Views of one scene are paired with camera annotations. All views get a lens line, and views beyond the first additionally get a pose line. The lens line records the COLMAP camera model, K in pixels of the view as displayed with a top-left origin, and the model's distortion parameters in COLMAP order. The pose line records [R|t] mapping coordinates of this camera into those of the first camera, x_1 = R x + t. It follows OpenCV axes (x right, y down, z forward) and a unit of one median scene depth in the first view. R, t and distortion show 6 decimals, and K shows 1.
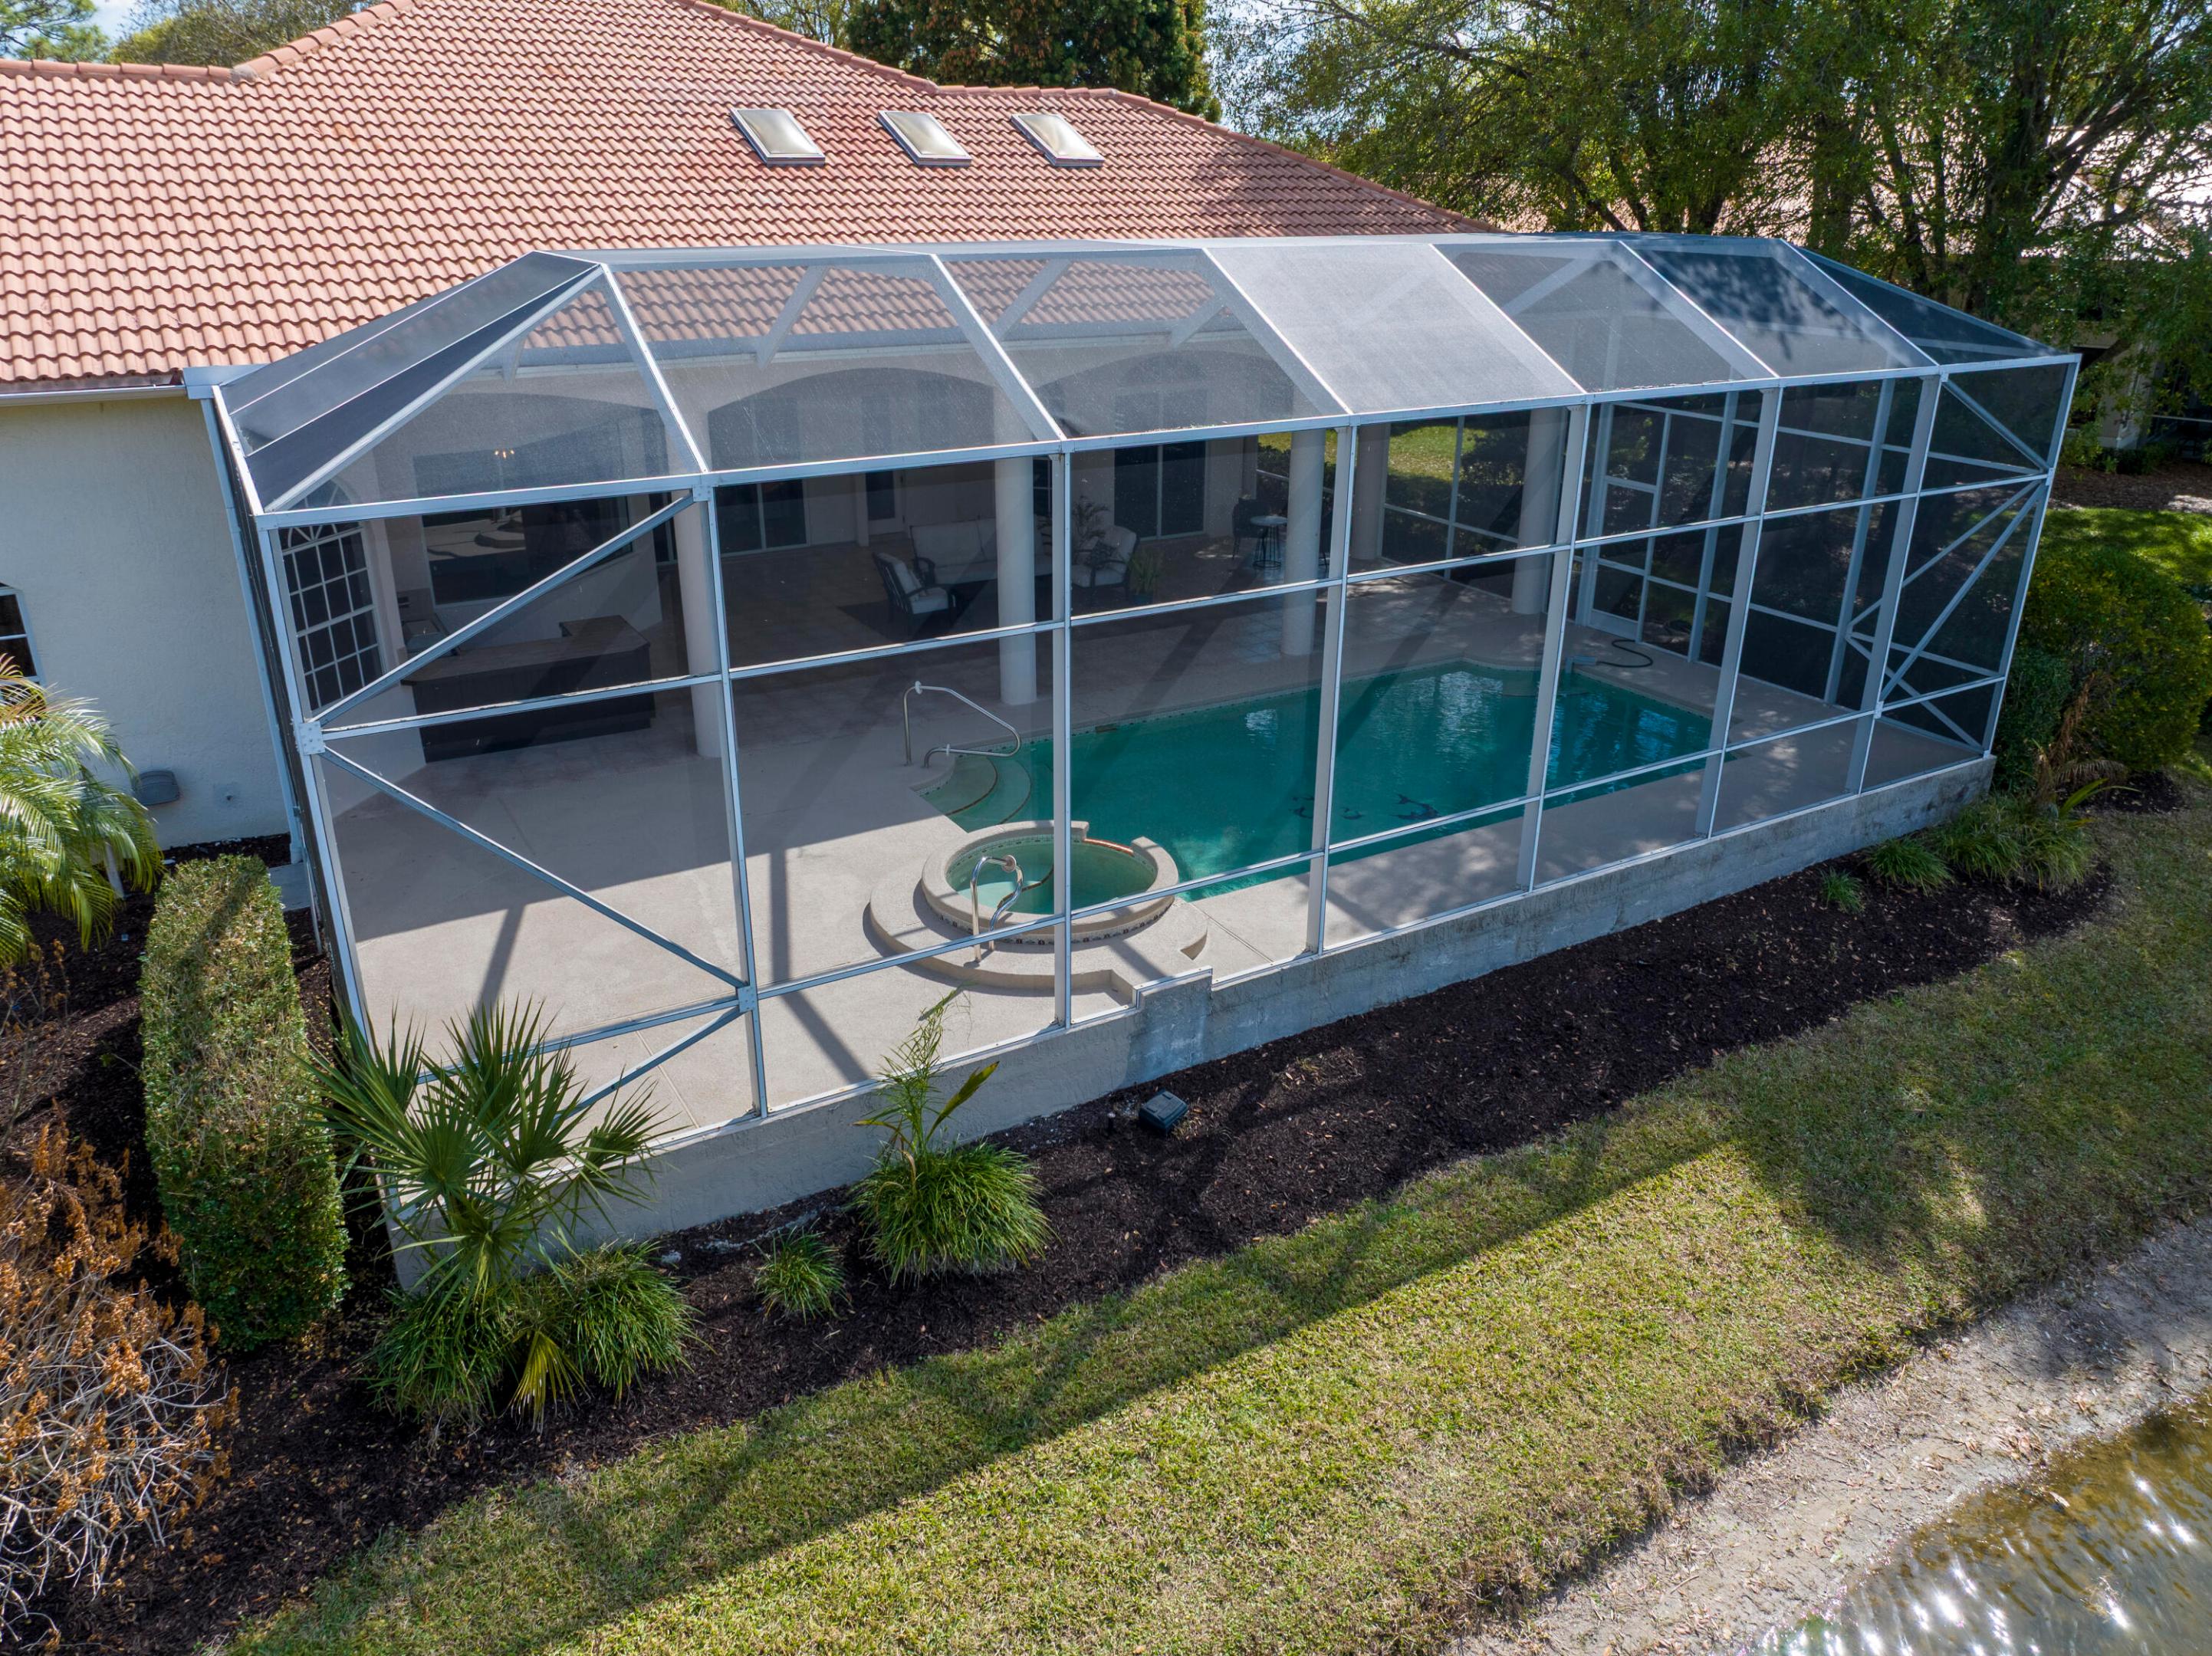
lens RADIAL K [[1562.4, 0, 1102.2], [0, 1562.4, 826.2], [0, 0, 1]] dist [-0.032190, 0.002078]
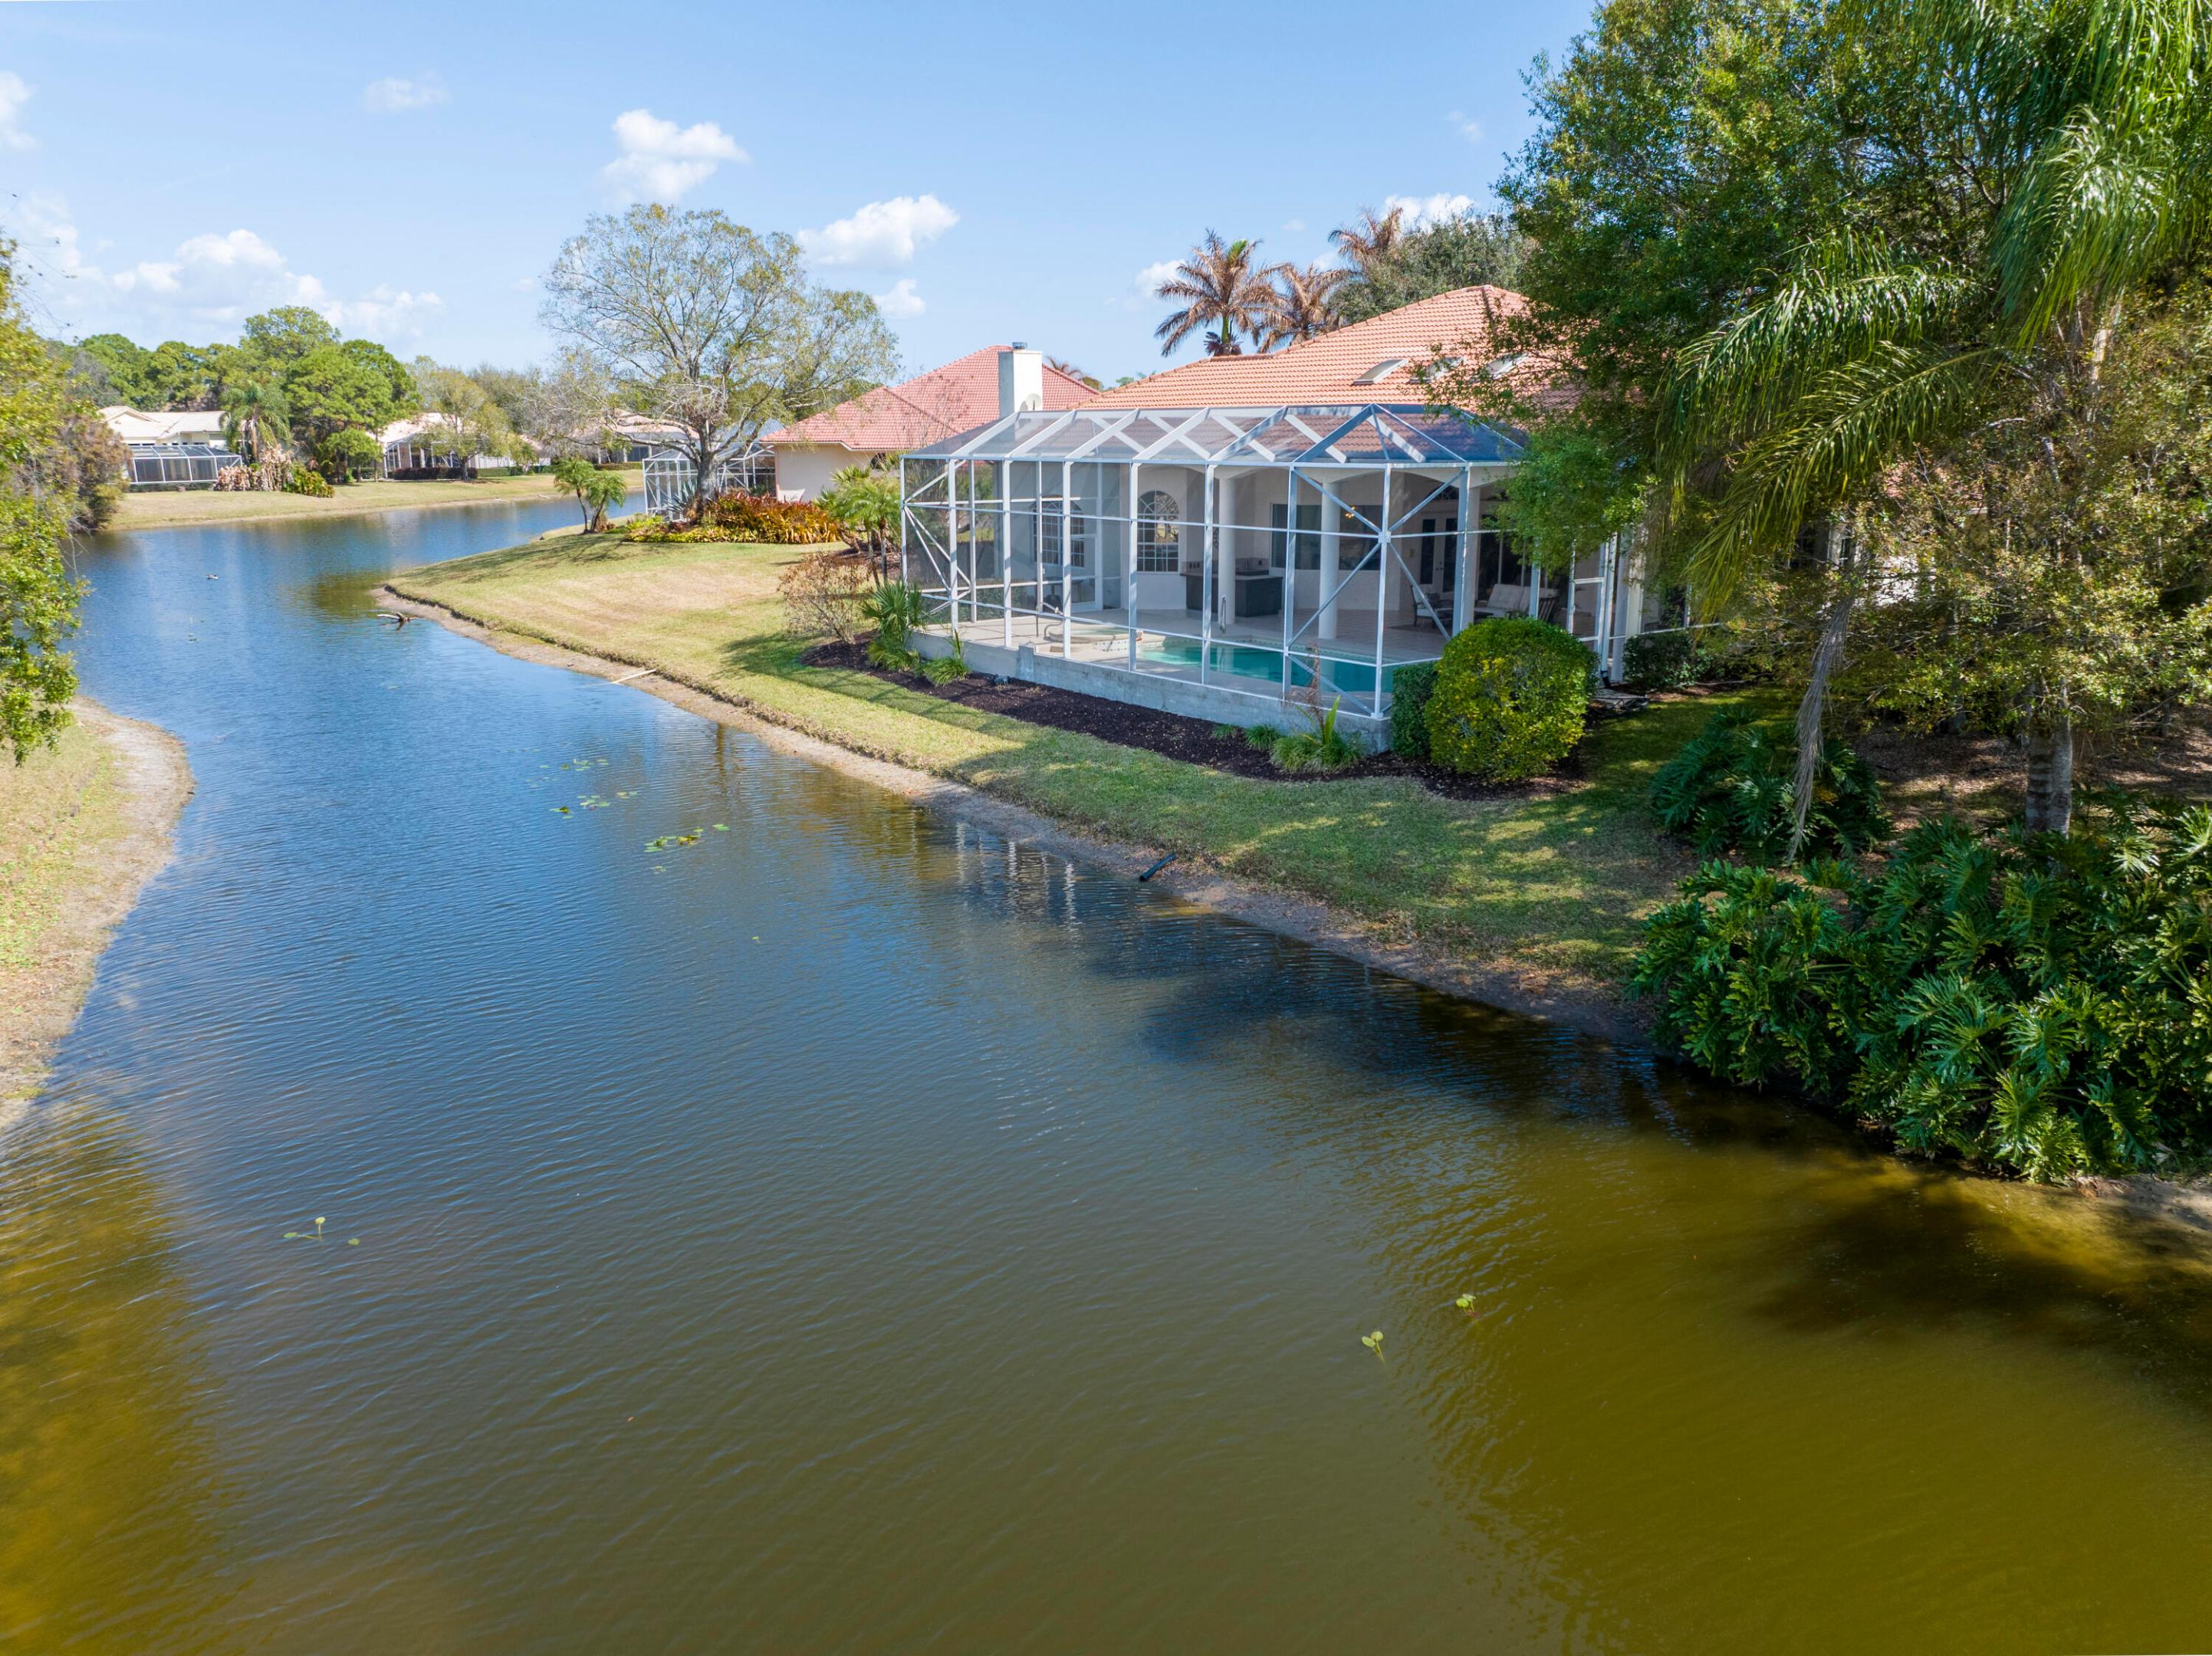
lens RADIAL K [[1560.2, 0, 1106.5], [0, 1560.2, 828.3], [0, 0, 1]] dist [-0.003747, -0.060126]
pose [[0.108321, 0.237489, -0.965332, 2.863750], [-0.381662, 0.906565, 0.180205, -0.168462], [0.917933, 0.348910, 0.188841, 0.671875]]
